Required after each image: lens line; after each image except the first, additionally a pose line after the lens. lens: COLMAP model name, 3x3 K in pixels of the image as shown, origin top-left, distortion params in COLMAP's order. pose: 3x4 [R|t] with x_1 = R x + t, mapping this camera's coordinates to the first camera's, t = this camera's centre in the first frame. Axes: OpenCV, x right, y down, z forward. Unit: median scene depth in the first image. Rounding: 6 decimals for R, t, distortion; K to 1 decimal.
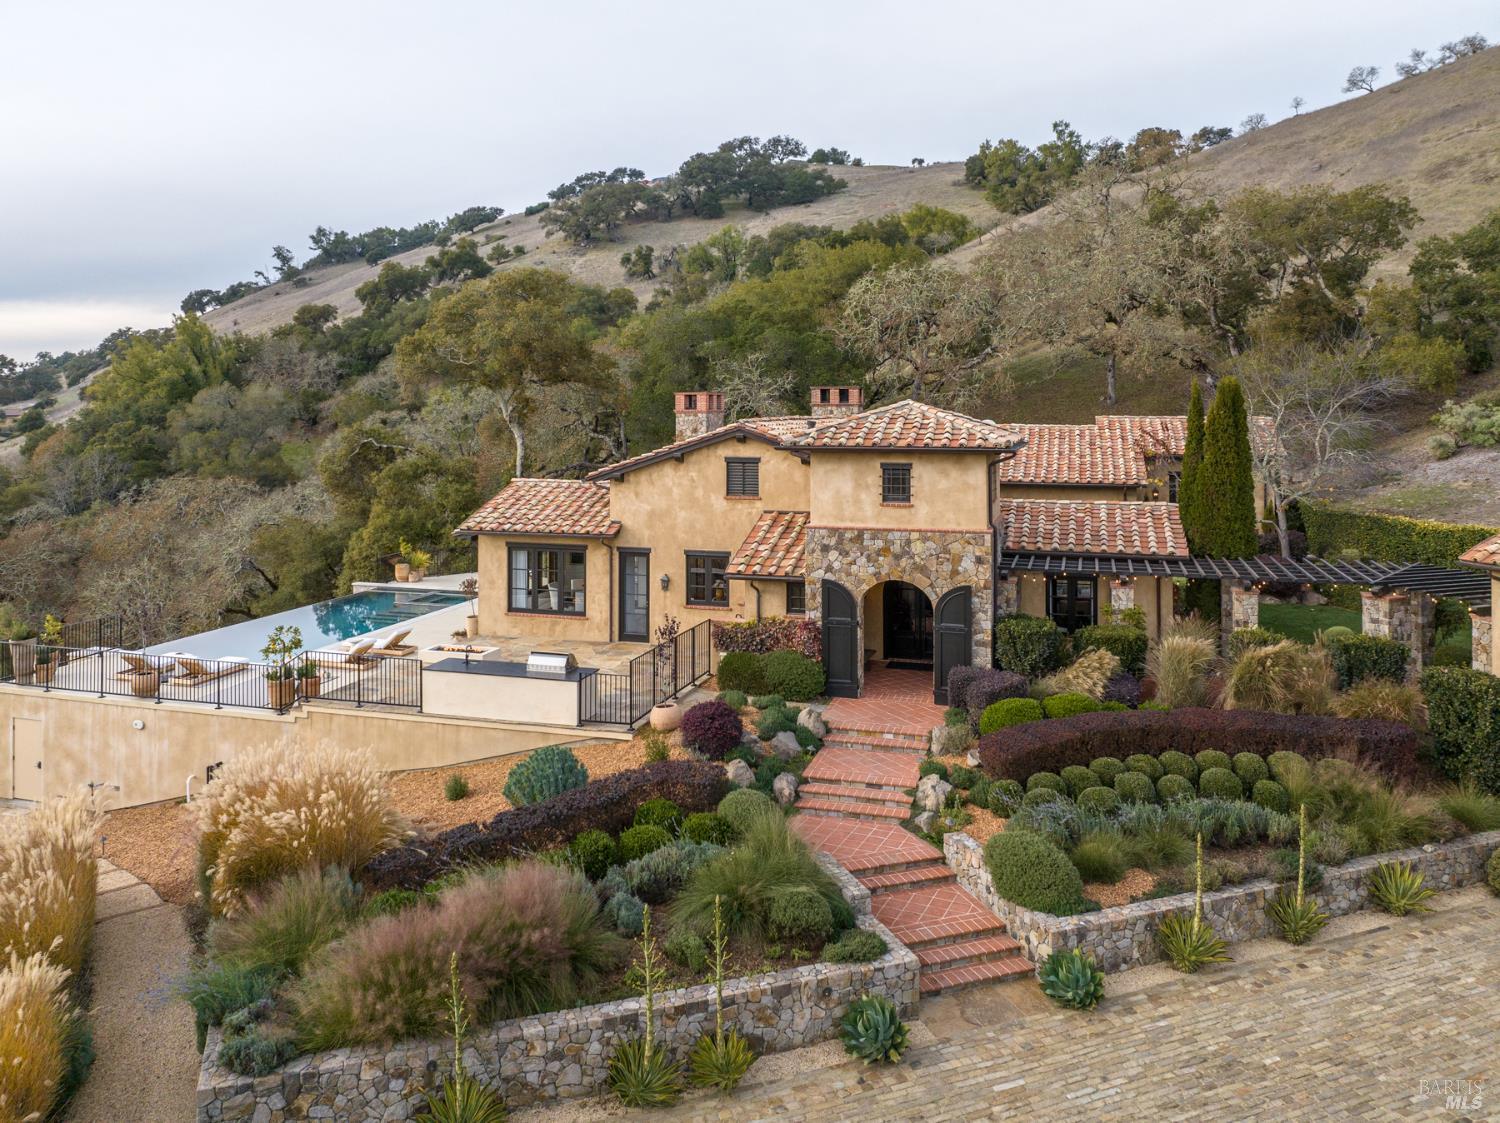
lens RADIAL K [[1128.0, 0, 746.8], [0, 1128.0, 376.7], [0, 0, 1]] dist [-0.022222, -0.004768]
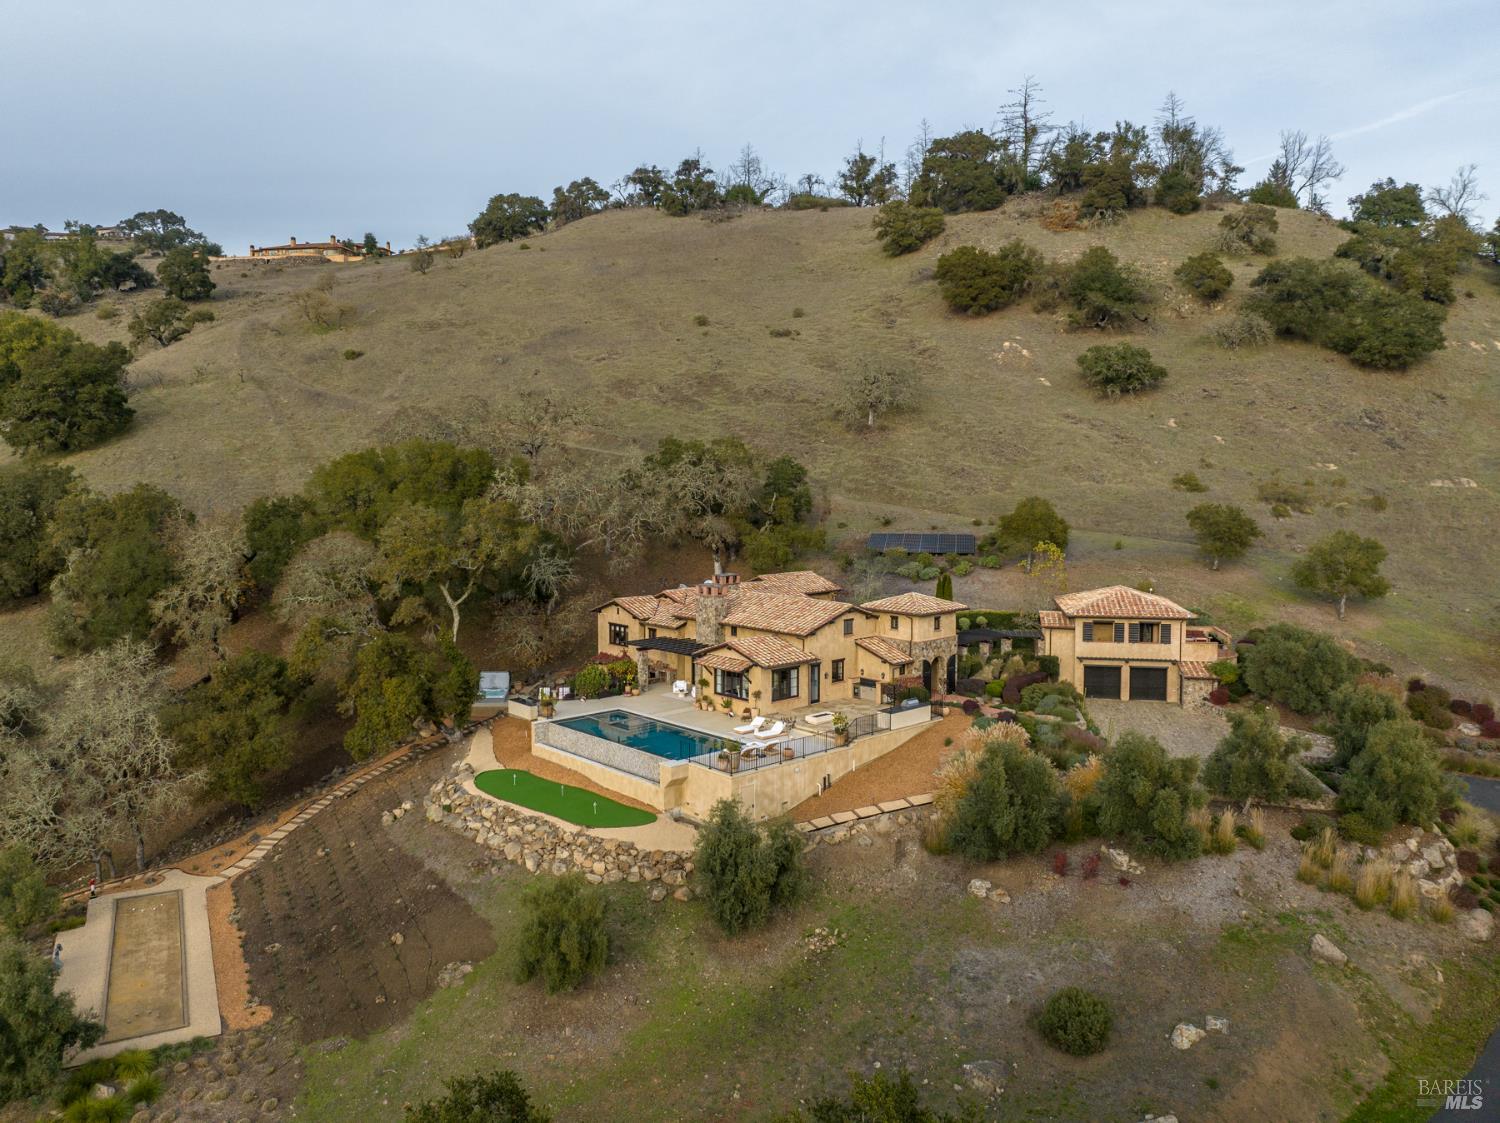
lens RADIAL K [[1117.8, 0, 699.8], [0, 1117.8, 527.2], [0, 0, 1]] dist [-0.034323, -0.009475]
pose [[0.537626, -0.047185, 0.841862, -2.611050], [-0.017880, 0.997571, 0.067330, -0.336327], [-0.842994, -0.051251, 0.535476, -0.014044]]
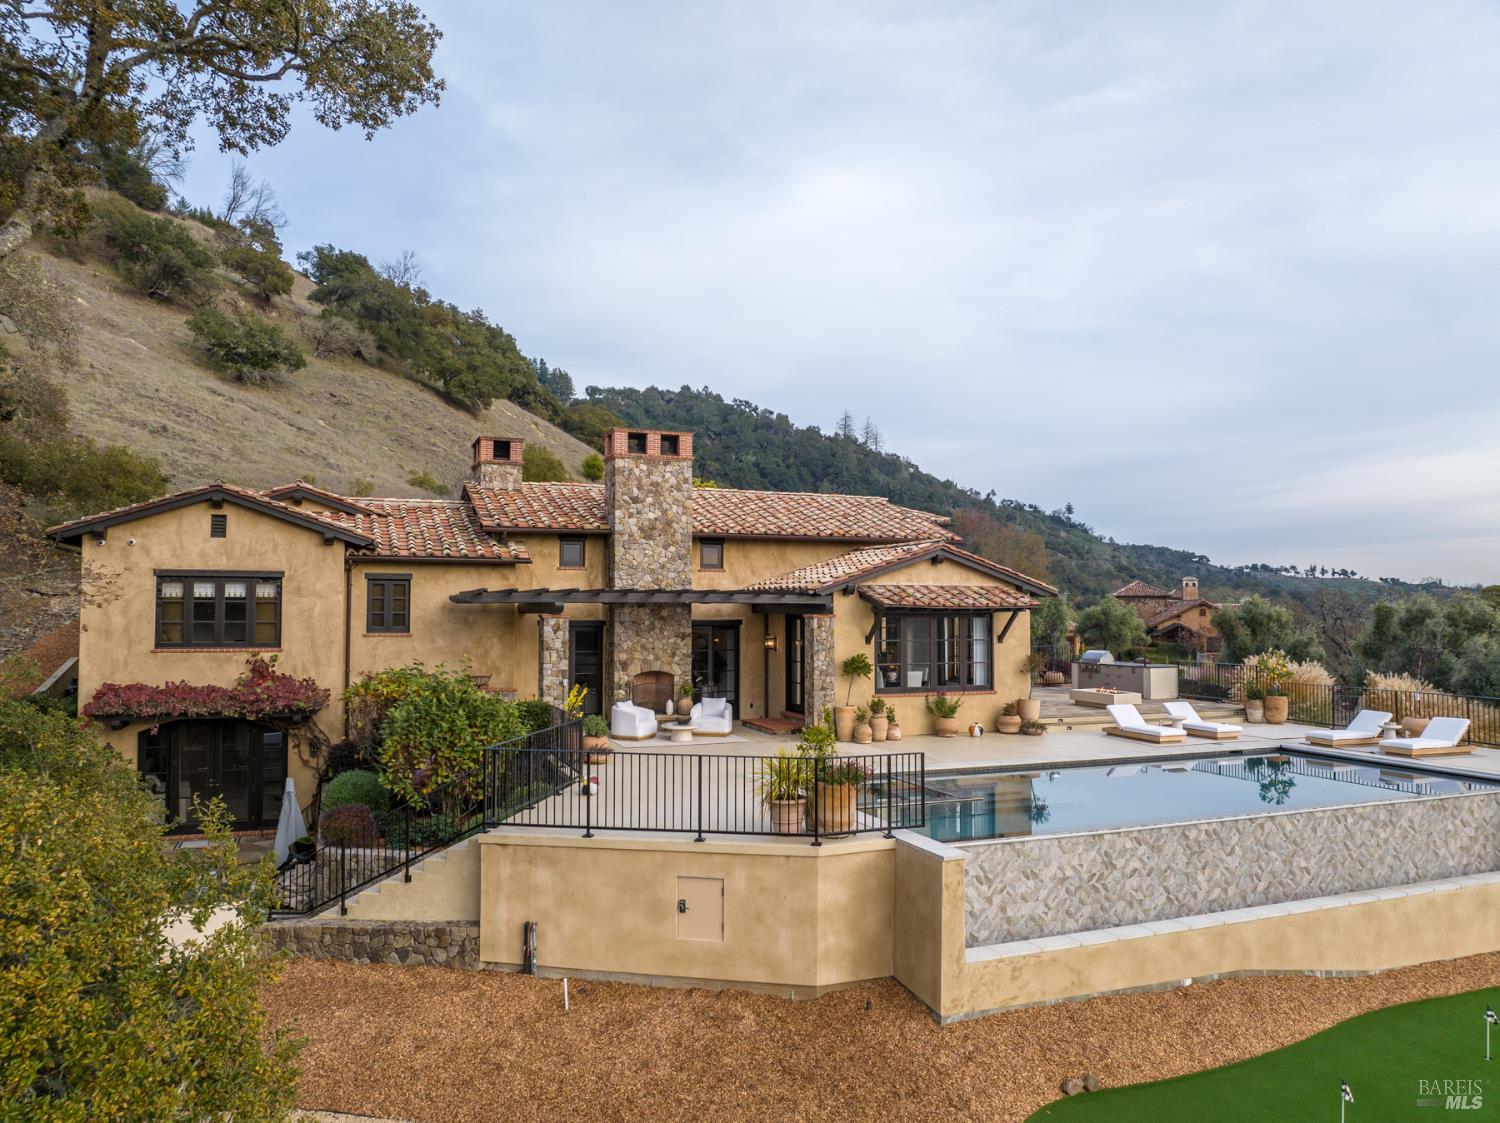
lens RADIAL K [[1056.4, 0, 744.6], [0, 1056.4, 559.0], [0, 0, 1]] dist [-0.037149, 0.003740]
pose [[-0.609803, 0.034711, 0.791792, -0.947050], [-0.022273, 0.997895, -0.060900, 0.207233], [-0.792240, -0.054773, -0.607747, 2.119185]]
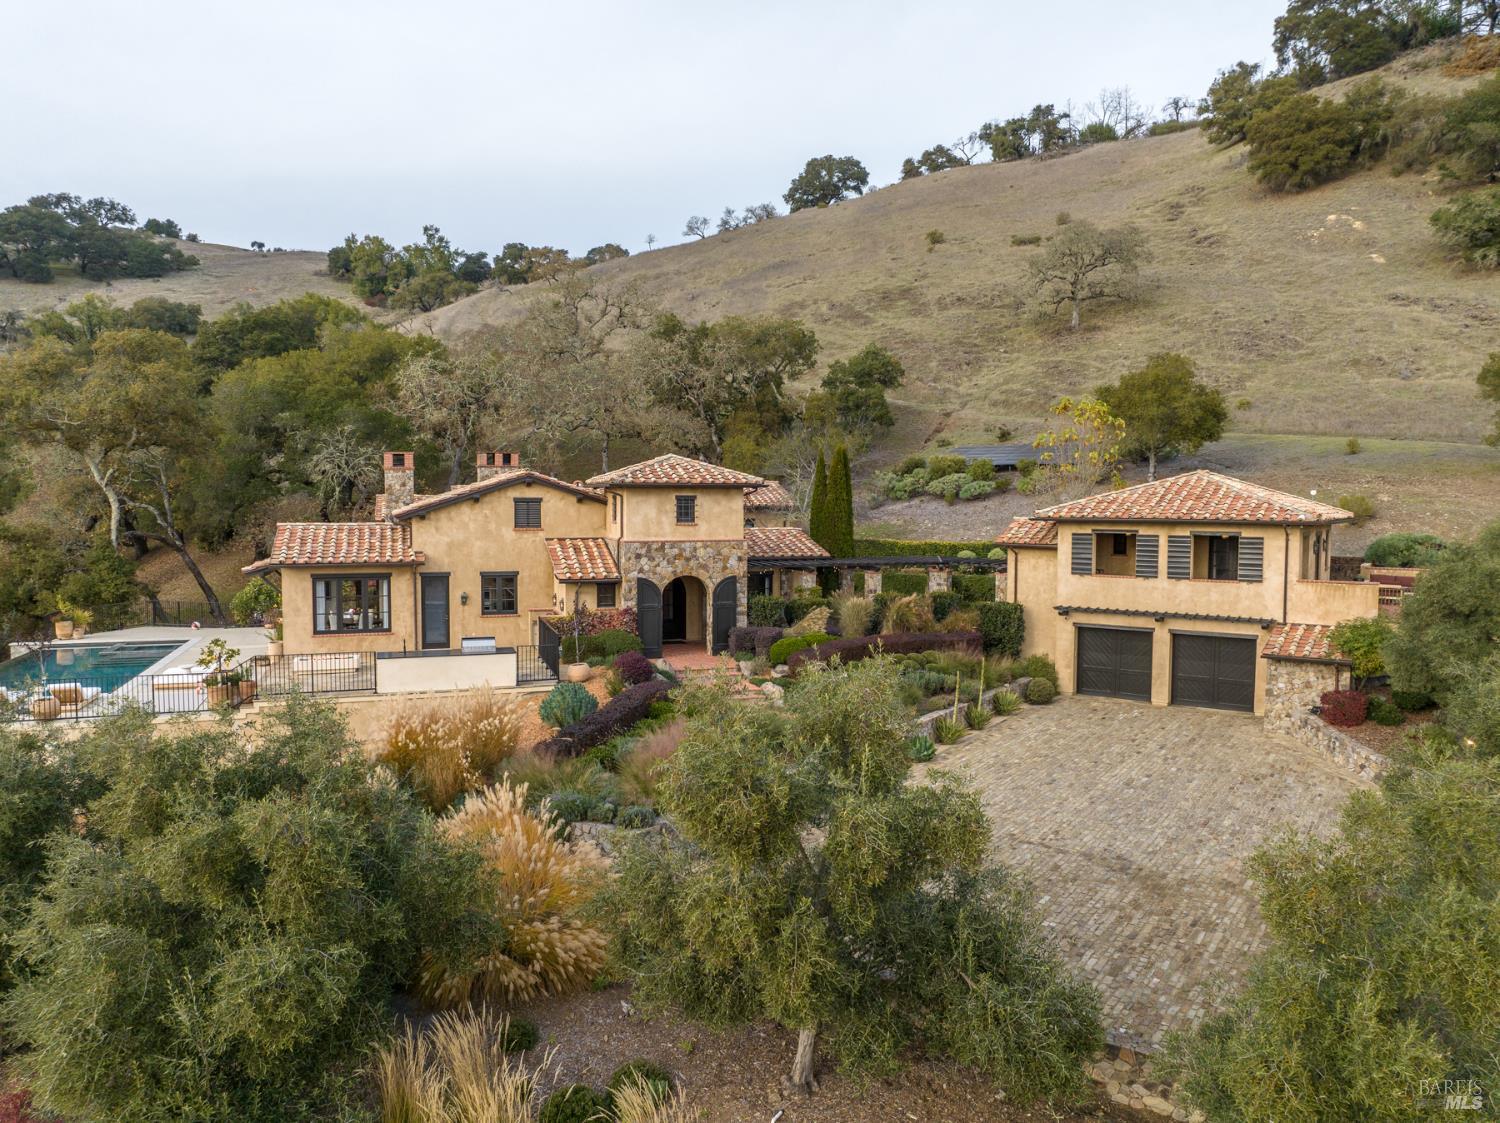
lens RADIAL K [[1067.1, 0, 744.9], [0, 1067.1, 560.6], [0, 0, 1]] dist [-0.055395, 0.028762]
pose [[0.822023, -0.032236, 0.568542, -0.586988], [-0.016149, 0.996675, 0.079860, 0.049485], [-0.569226, -0.074828, 0.818769, -0.171960]]
